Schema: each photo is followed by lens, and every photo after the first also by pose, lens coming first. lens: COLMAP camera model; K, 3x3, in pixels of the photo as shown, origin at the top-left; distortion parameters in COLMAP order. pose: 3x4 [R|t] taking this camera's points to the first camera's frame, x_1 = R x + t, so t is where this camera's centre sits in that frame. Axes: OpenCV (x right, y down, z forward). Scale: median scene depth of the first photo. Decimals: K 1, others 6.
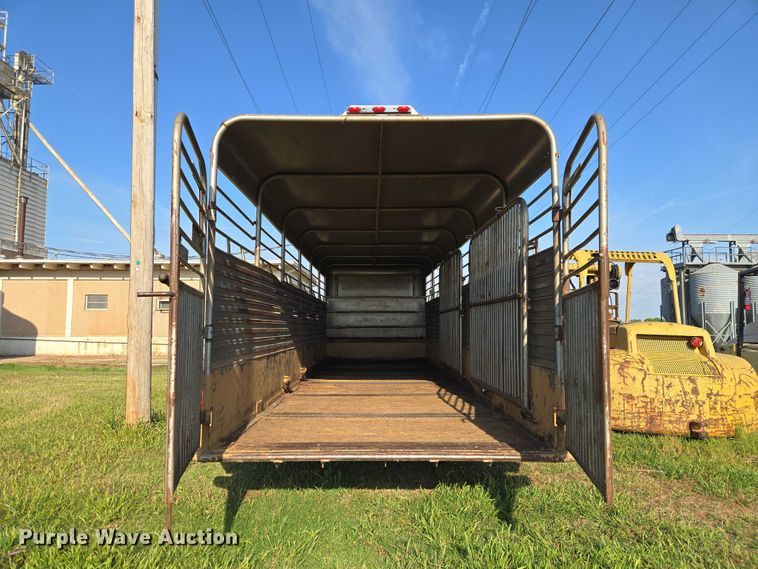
lens RADIAL K [[497.4, 0, 367.7], [0, 497.4, 289.6], [0, 0, 1]] dist [0.020872, -0.007550]
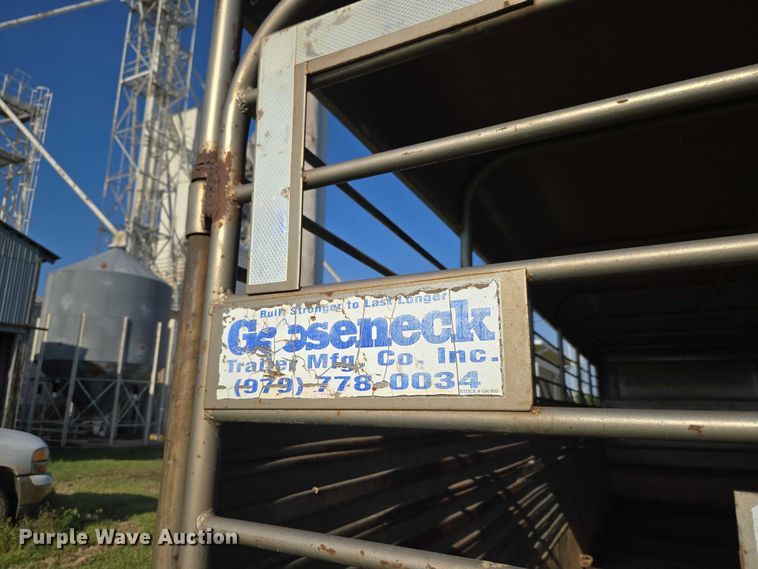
lens RADIAL K [[507.4, 0, 383.3], [0, 507.4, 288.8], [0, 0, 1]] dist [0.067075, -0.052735]
pose [[0.902703, -0.086697, -0.421439, -0.043968], [0.019263, 0.986650, -0.161709, -0.023184], [0.429833, 0.137857, 0.892322, 0.248854]]
